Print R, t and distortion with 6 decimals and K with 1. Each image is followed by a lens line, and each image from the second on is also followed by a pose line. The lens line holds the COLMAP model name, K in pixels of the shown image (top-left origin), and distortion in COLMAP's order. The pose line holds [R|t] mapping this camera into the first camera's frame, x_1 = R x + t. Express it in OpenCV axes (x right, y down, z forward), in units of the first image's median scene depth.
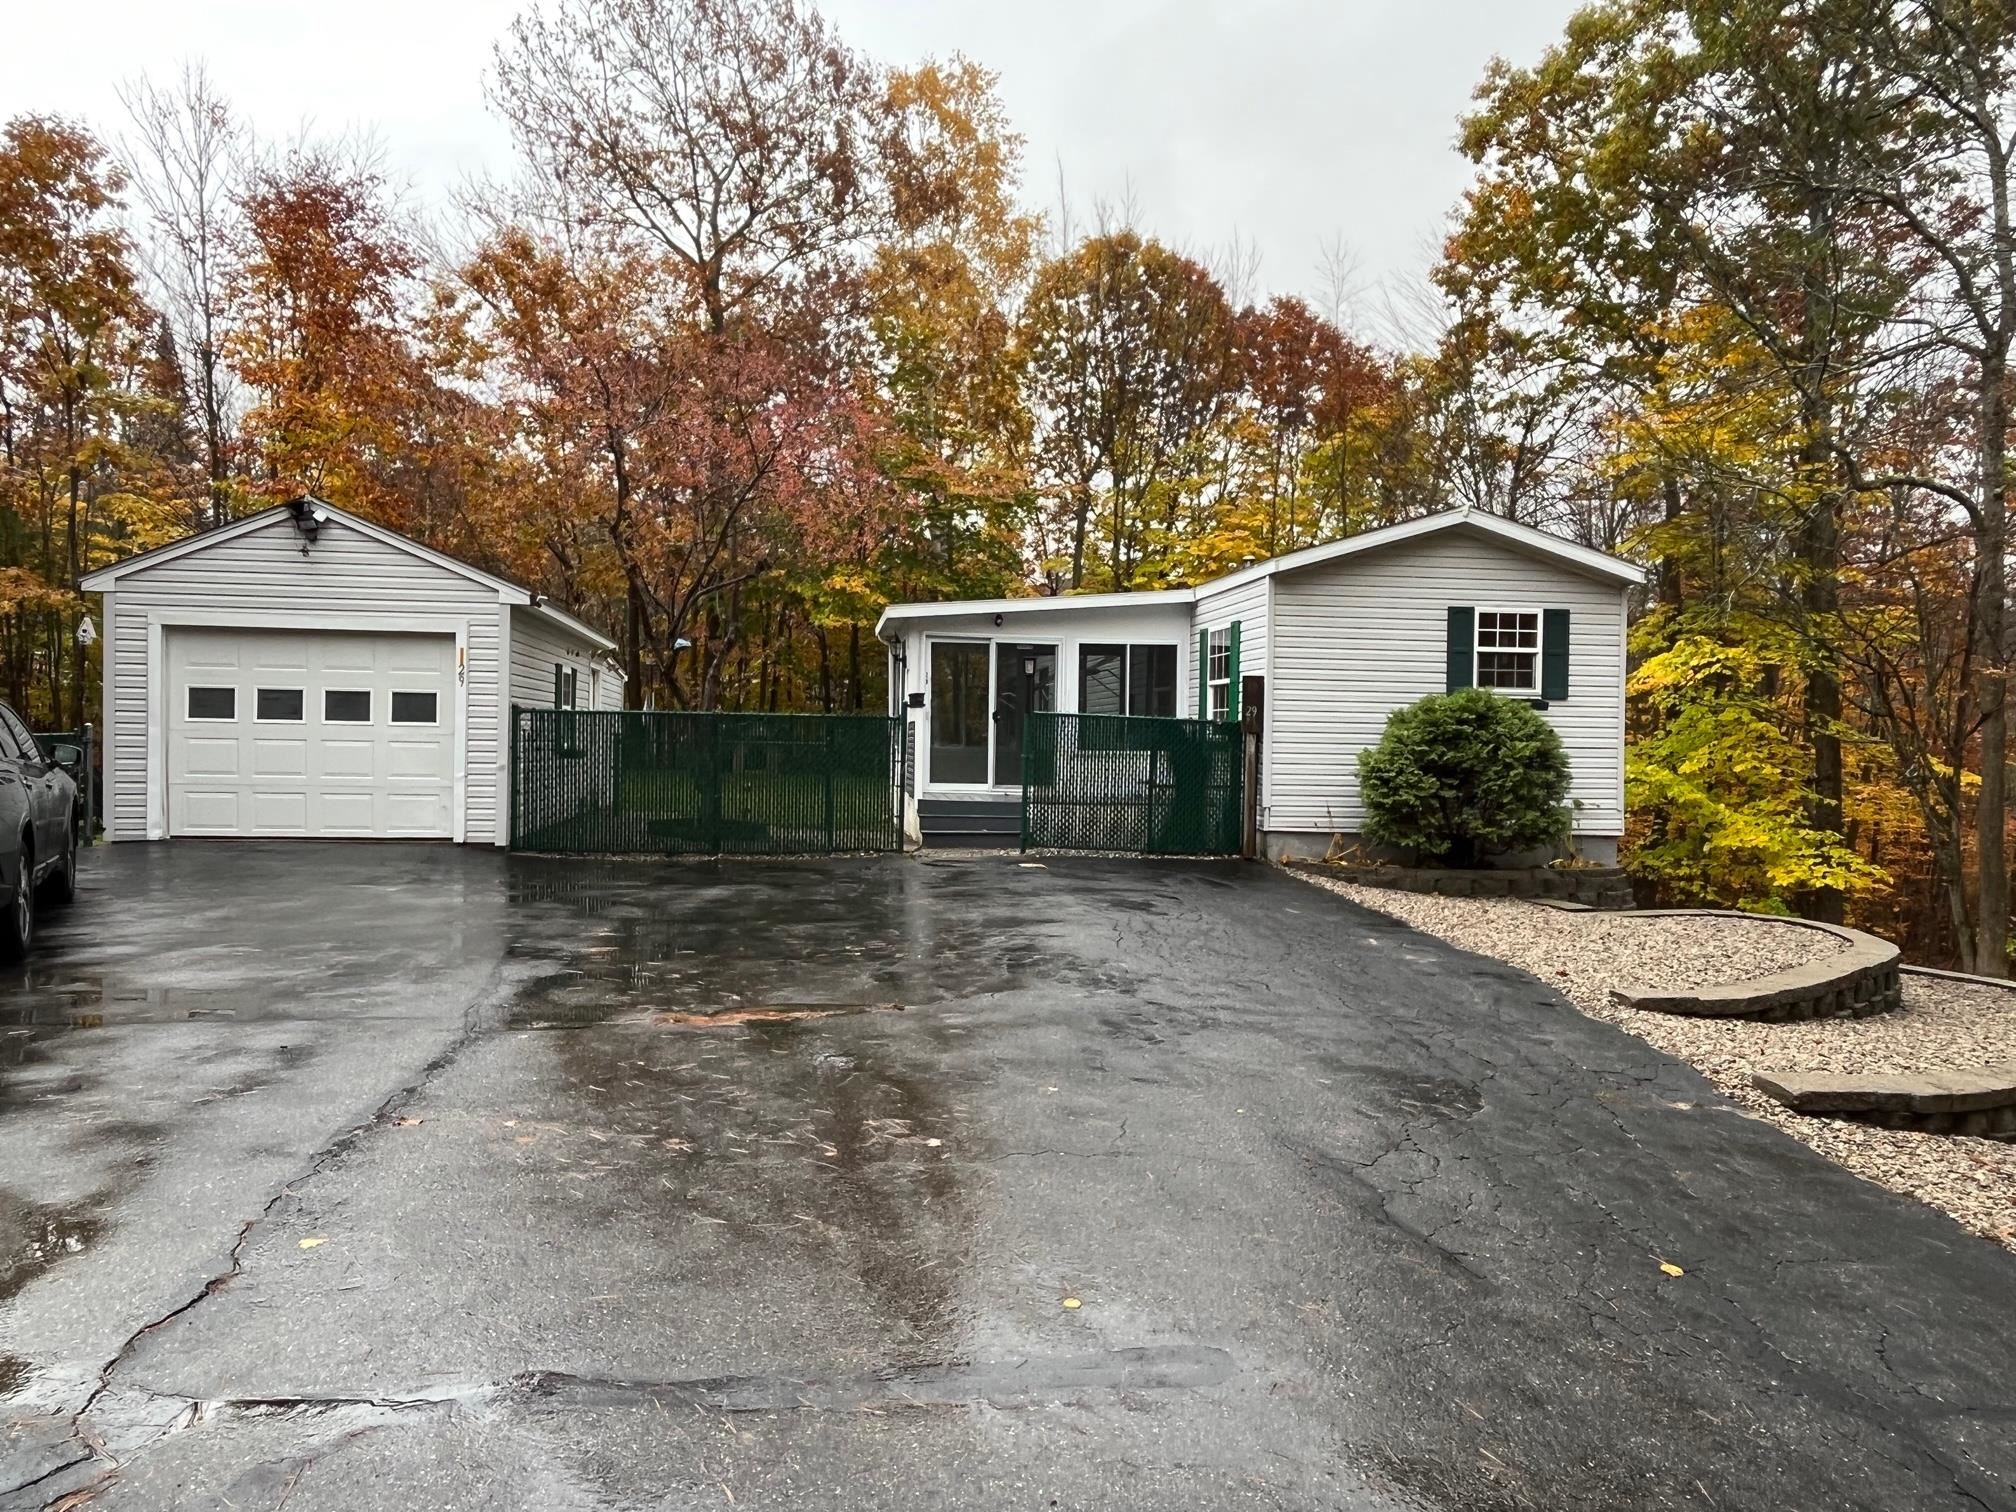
lens RADIAL K [[1389.4, 0, 989.9], [0, 1389.4, 768.6], [0, 0, 1]] dist [0.002772, -0.002114]
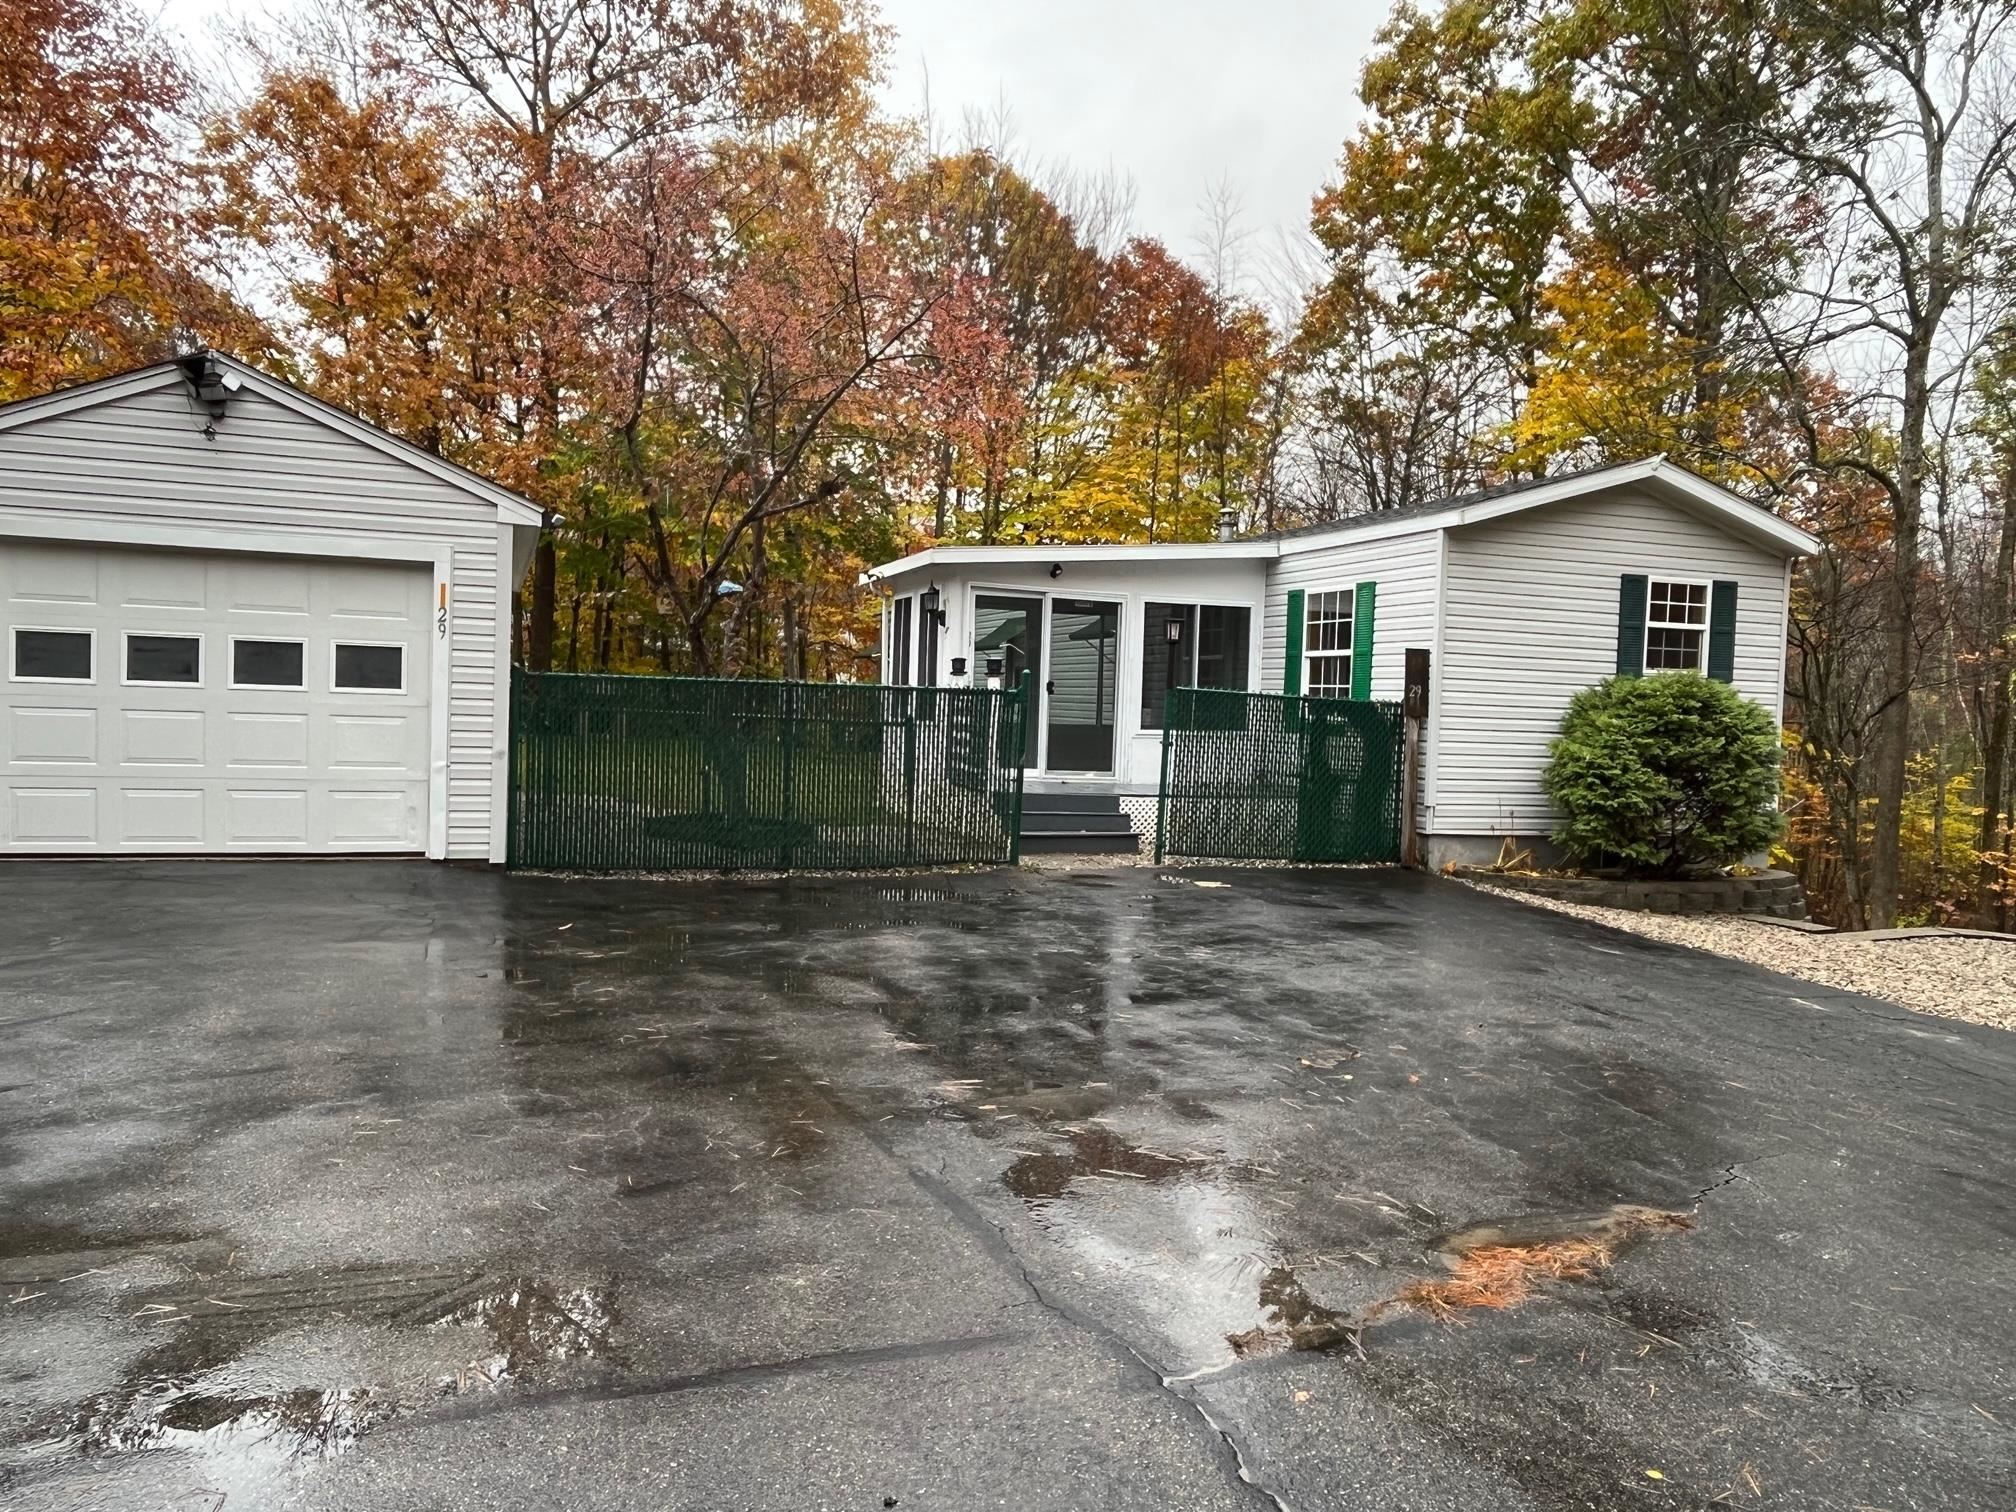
lens RADIAL K [[1389.4, 0, 989.9], [0, 1389.4, 768.6], [0, 0, 1]] dist [0.002772, -0.002114]
pose [[0.979679, 0.006689, 0.200459, -0.194128], [-0.013203, 0.999427, 0.031180, -0.014801], [-0.200136, -0.033193, 0.979206, 0.195372]]
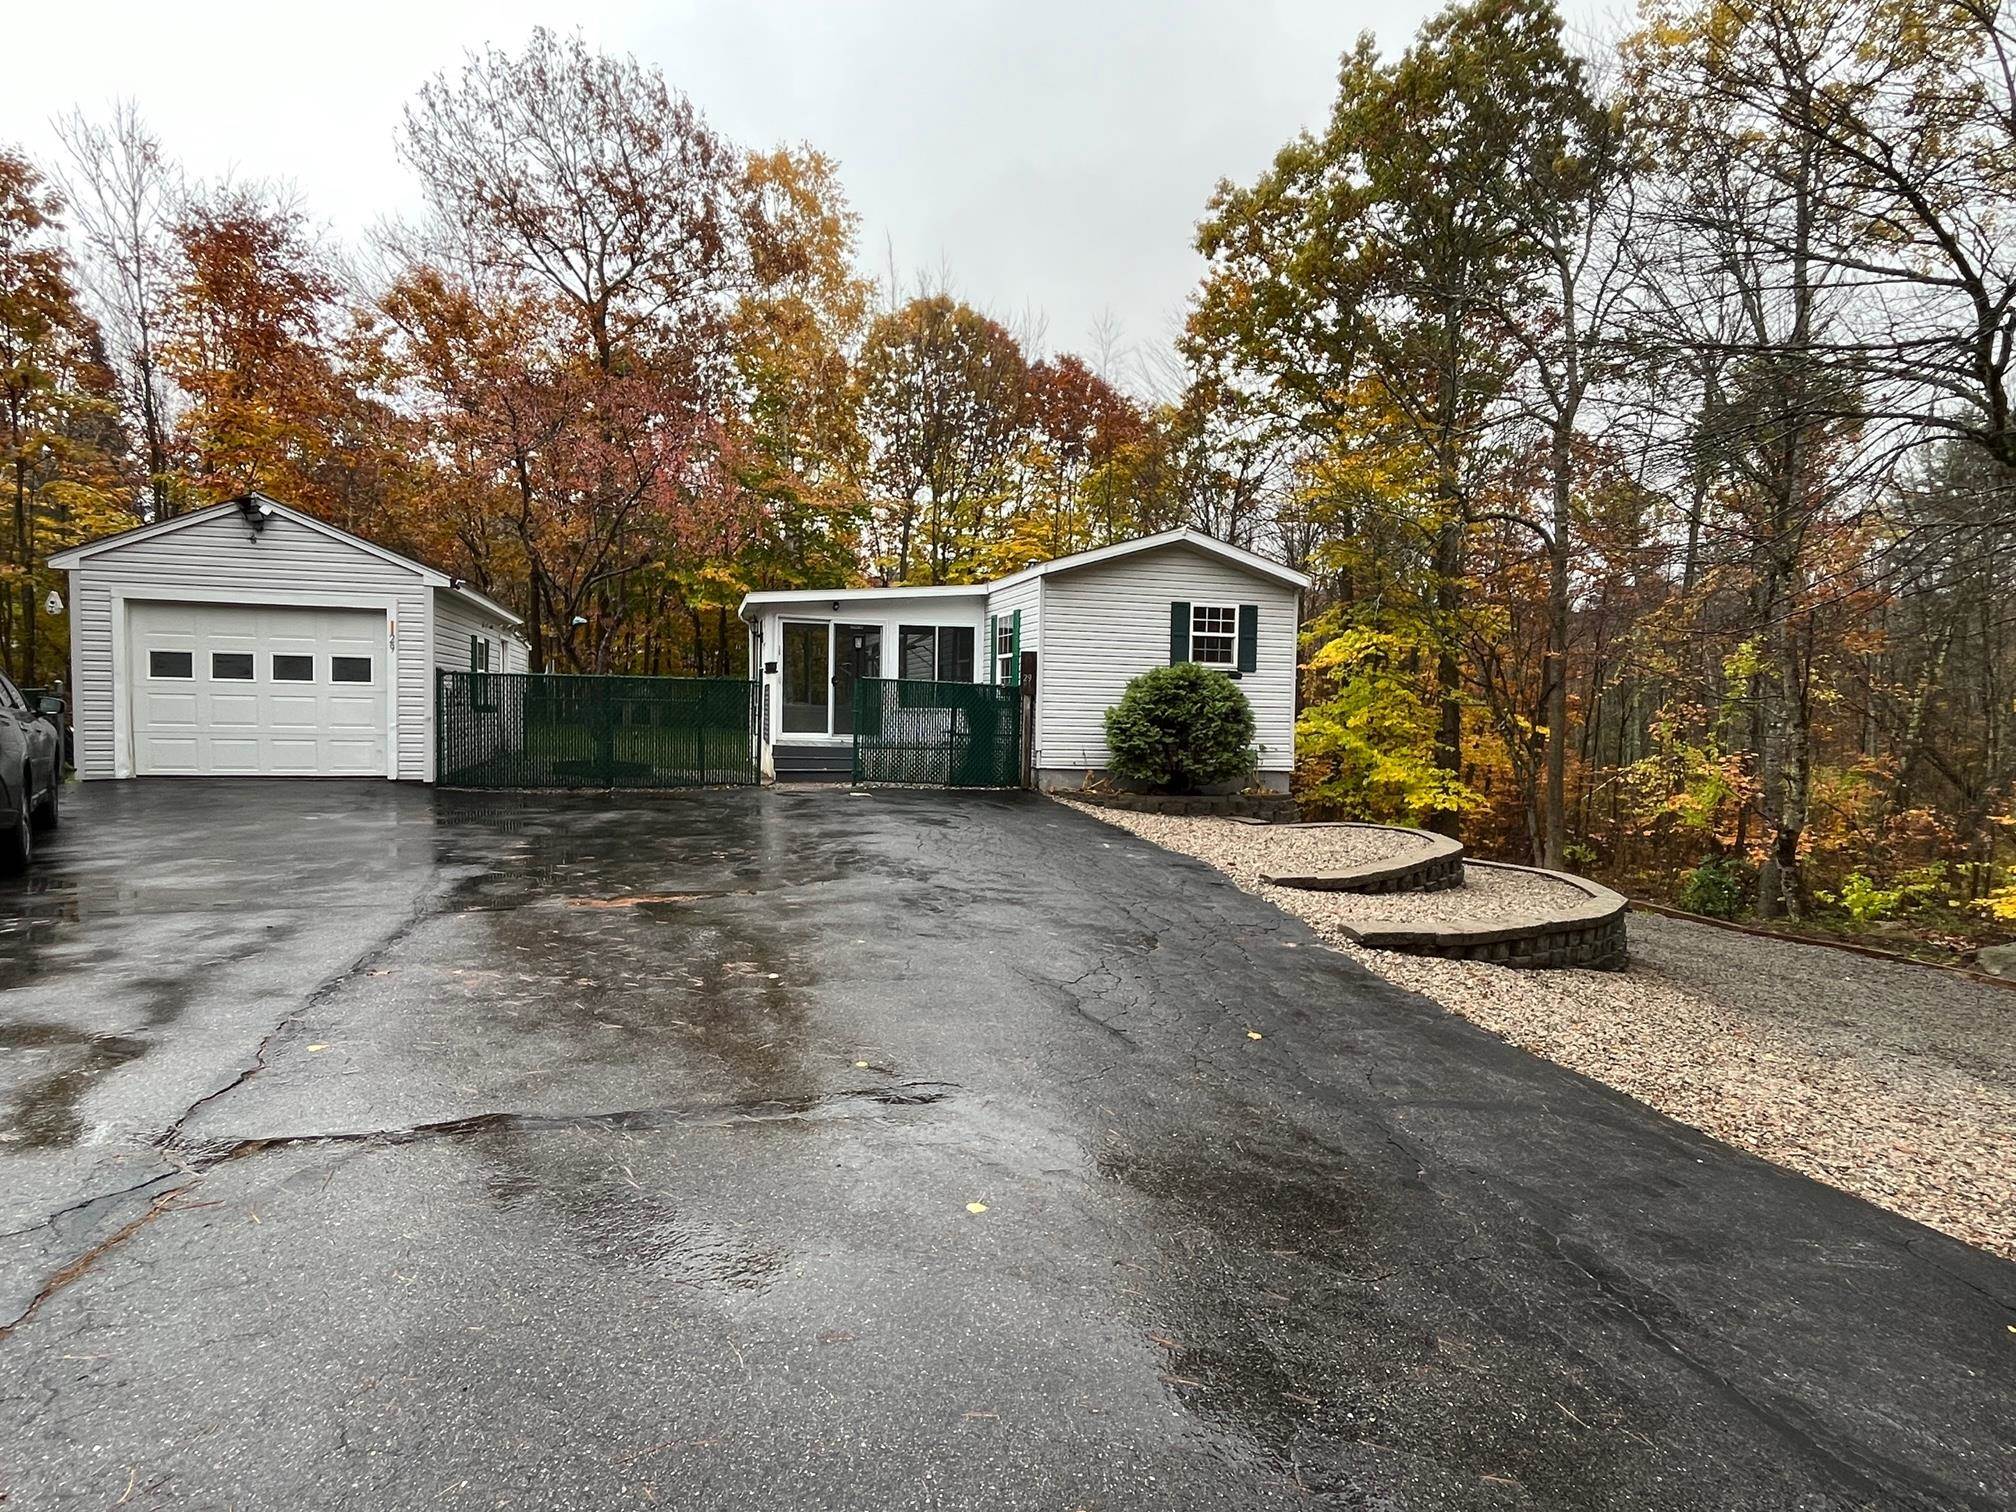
lens RADIAL K [[1114.8, 0, 1000.2], [0, 1114.8, 766.3], [0, 0, 1]] dist [0.000369, -0.000747]
pose [[0.989570, -0.003804, 0.144001, 0.007426], [-0.001466, 0.999334, 0.036473, 0.003448], [-0.144044, -0.036304, 0.988905, -0.044688]]
